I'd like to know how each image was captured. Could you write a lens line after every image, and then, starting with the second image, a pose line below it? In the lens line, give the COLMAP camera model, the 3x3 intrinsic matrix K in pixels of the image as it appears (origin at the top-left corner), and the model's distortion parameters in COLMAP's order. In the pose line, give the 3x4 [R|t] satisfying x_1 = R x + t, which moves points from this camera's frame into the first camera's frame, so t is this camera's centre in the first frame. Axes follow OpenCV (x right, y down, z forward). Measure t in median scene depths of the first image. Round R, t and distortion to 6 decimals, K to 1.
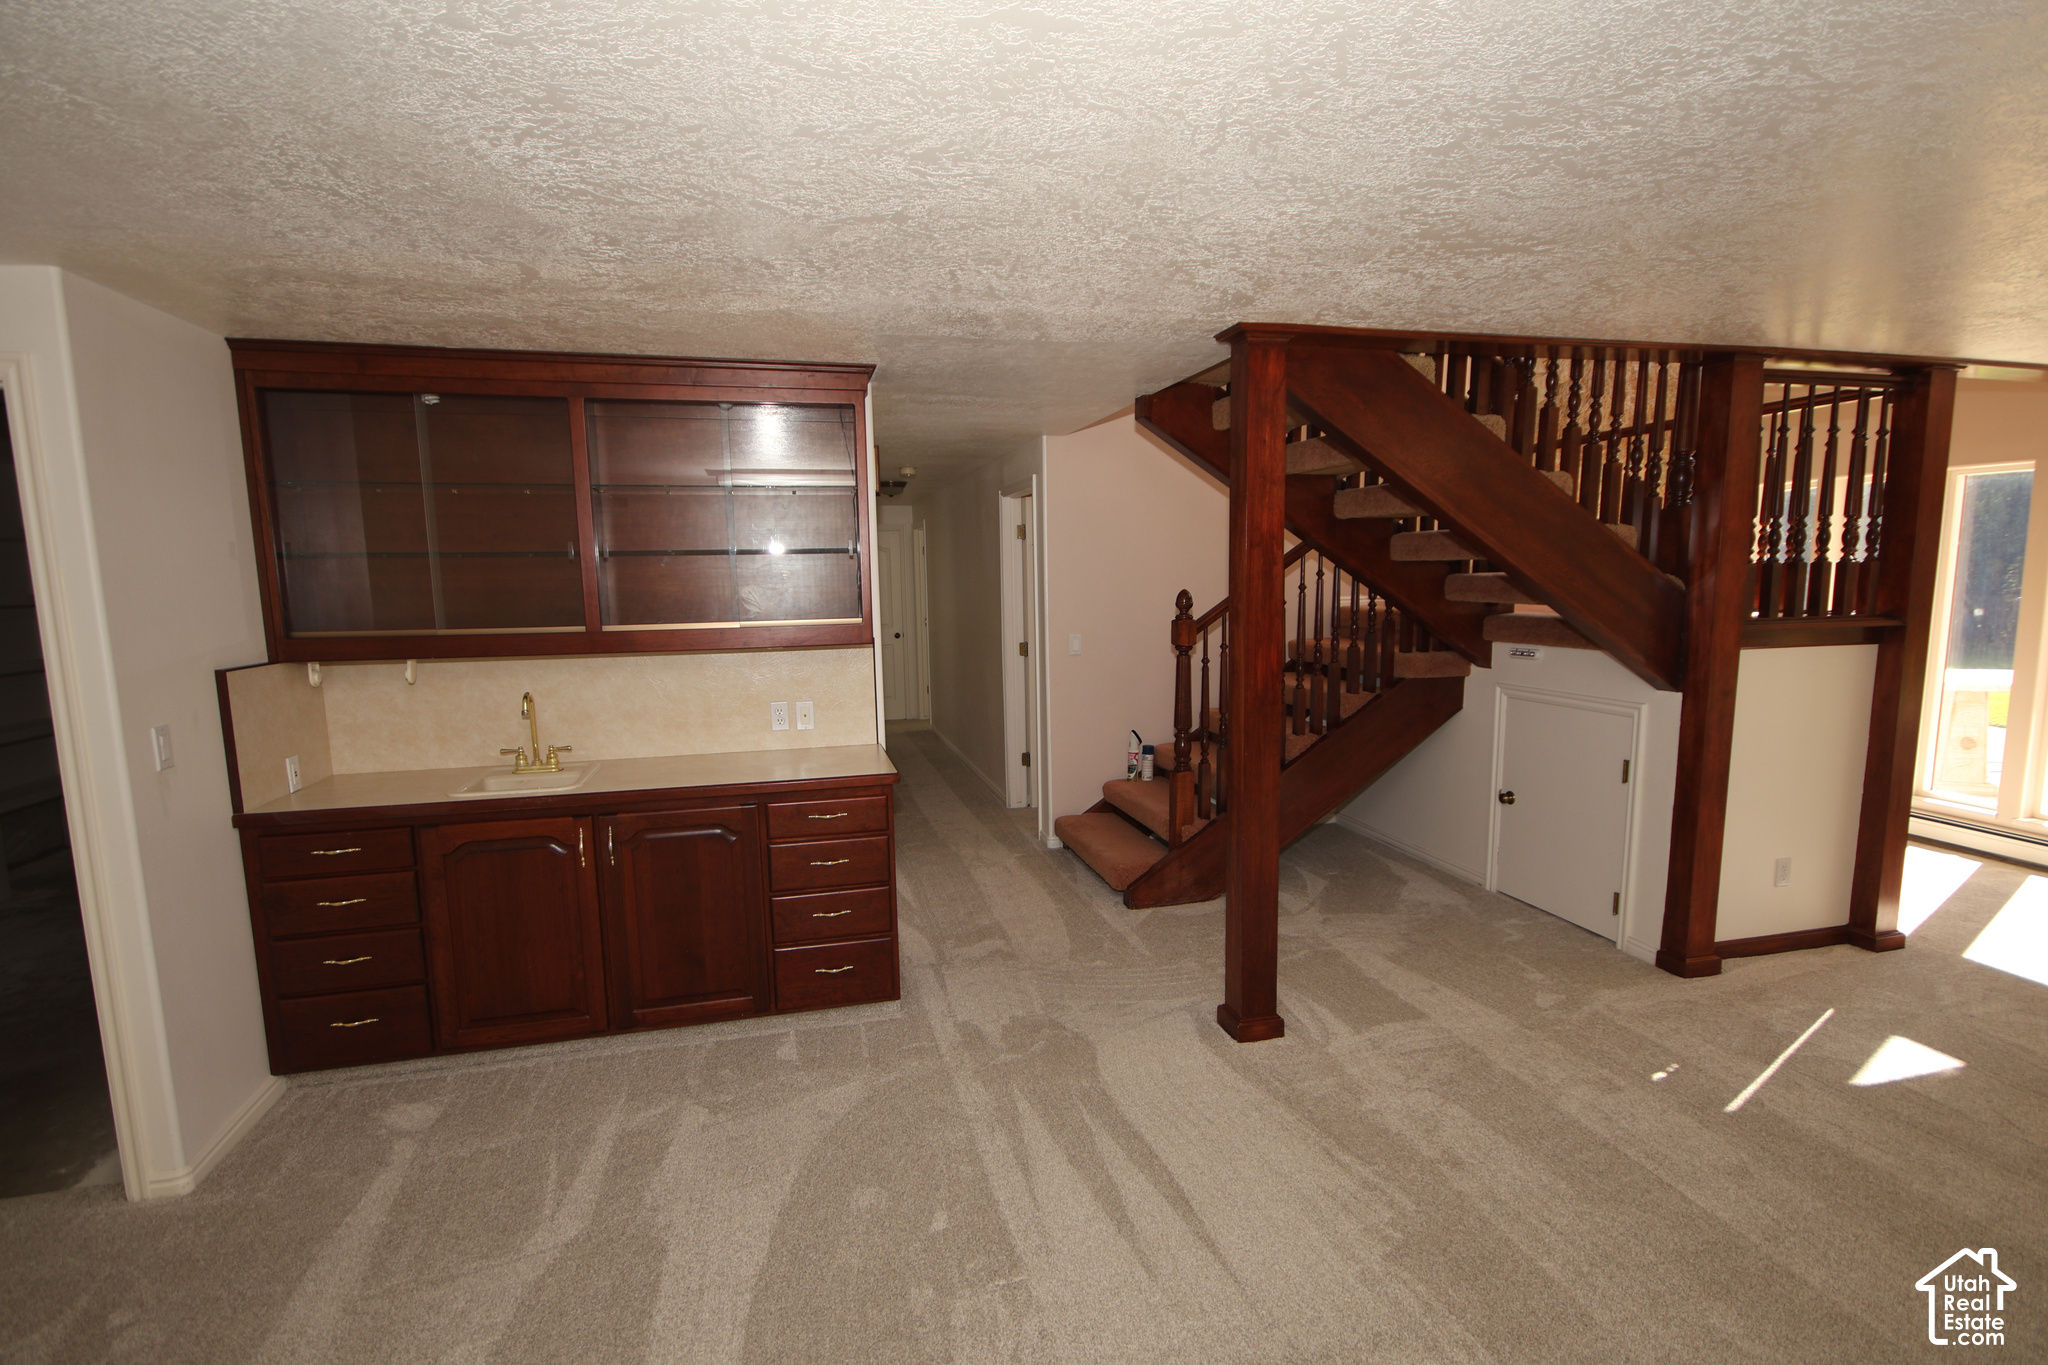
lens RADIAL K [[944.6, 0, 1055.0], [0, 944.6, 713.0], [0, 0, 1]] dist [0.002990, -0.002039]
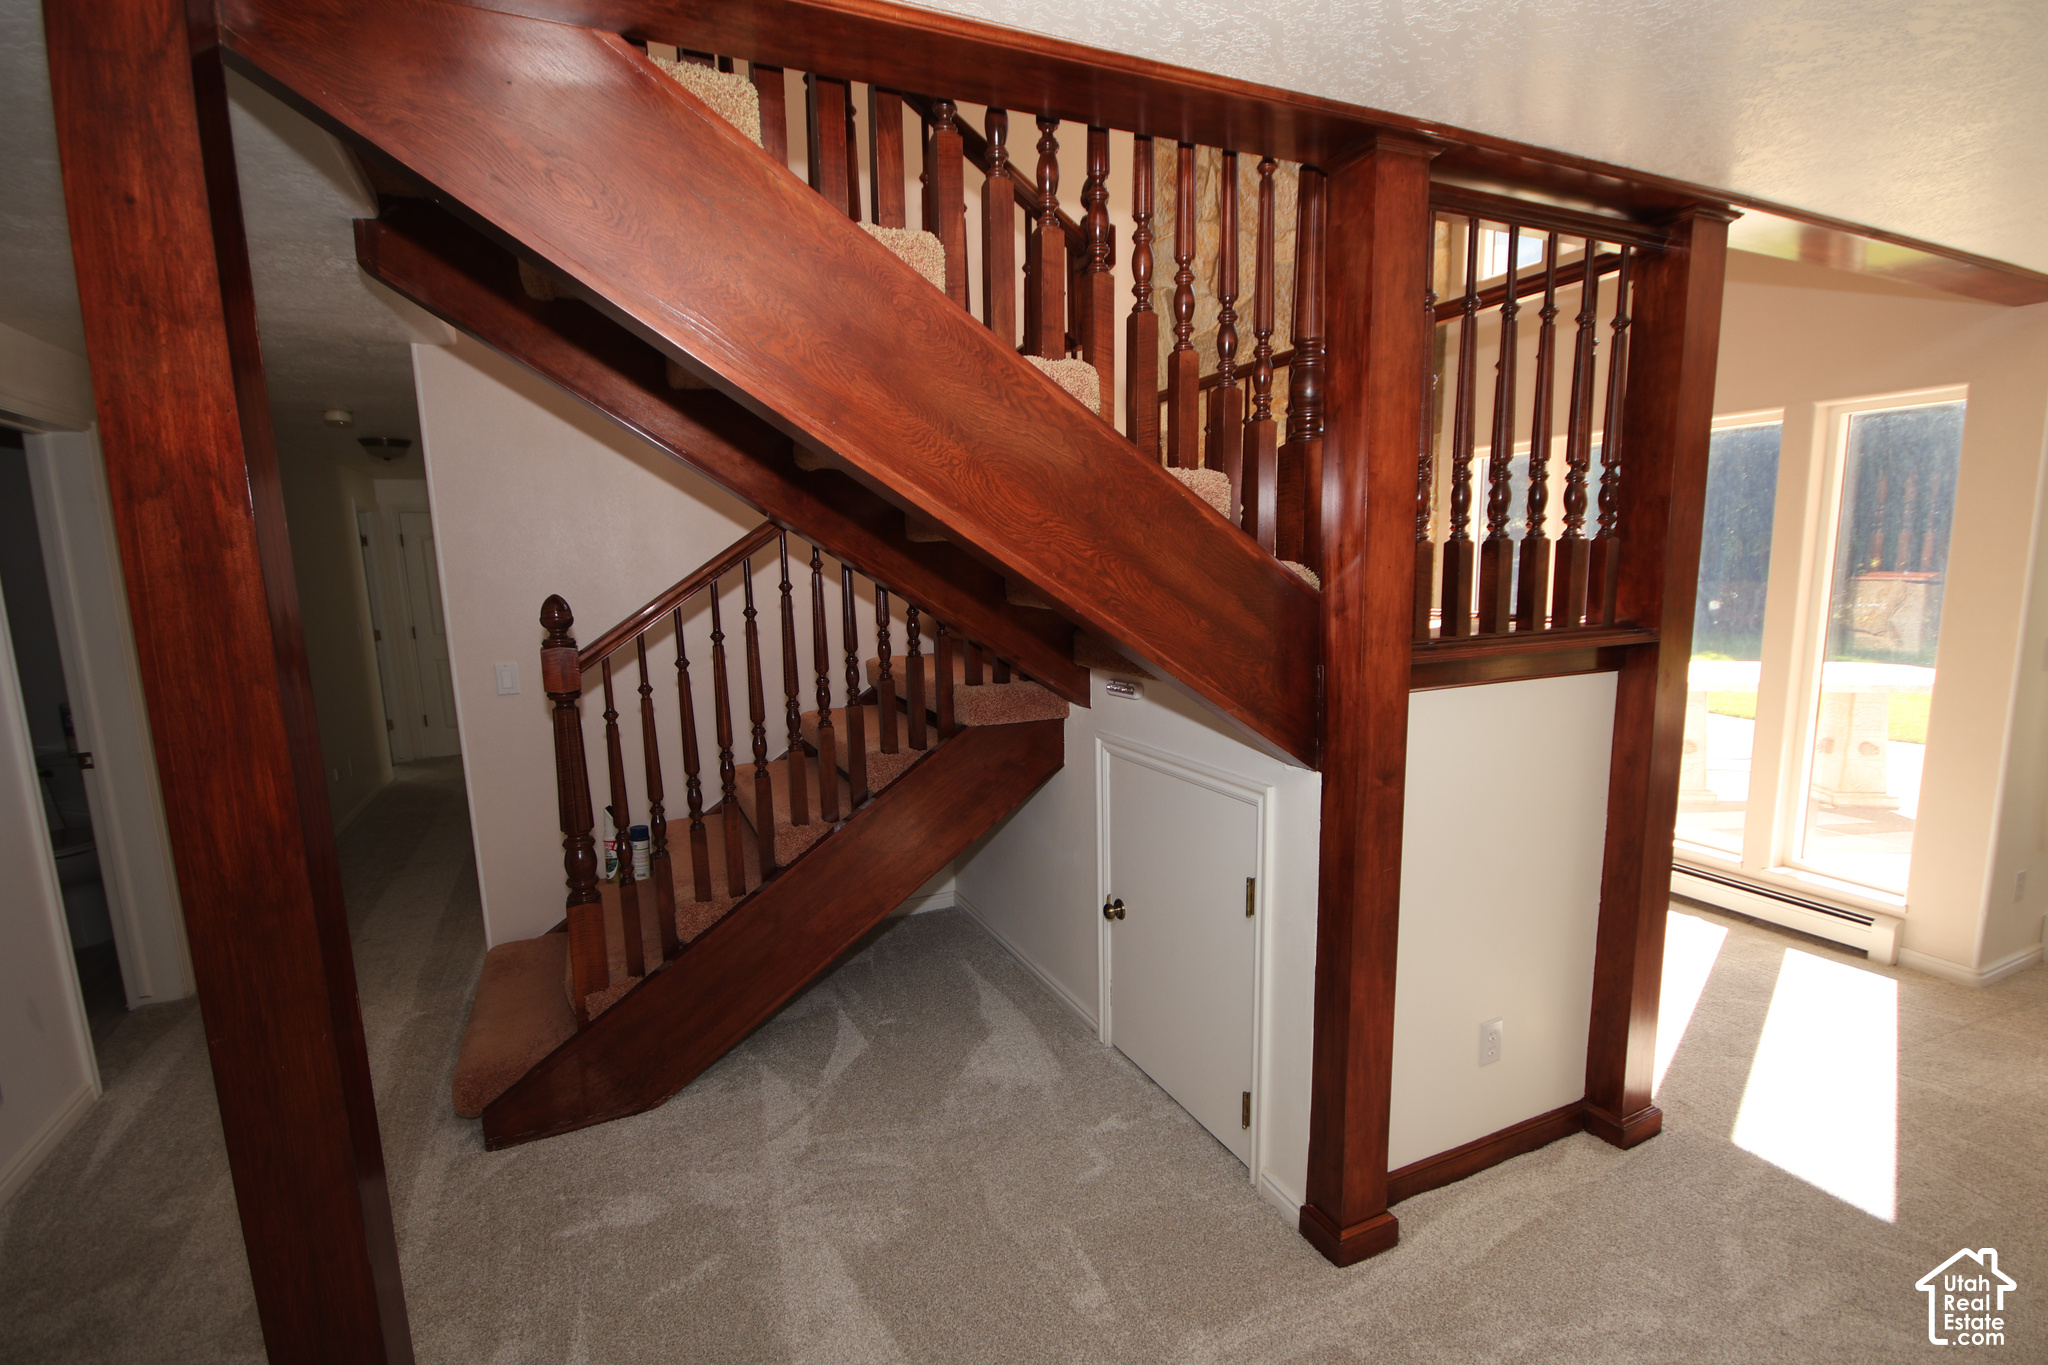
lens RADIAL K [[944.6, 0, 1023.6], [0, 944.6, 721.8], [0, 0, 1]] dist [0.002990, -0.002039]
pose [[0.983944, -0.037795, 0.174428, 0.372696], [0.034423, 0.999158, 0.022317, -0.066805], [-0.175125, -0.015954, 0.984417, 0.452684]]
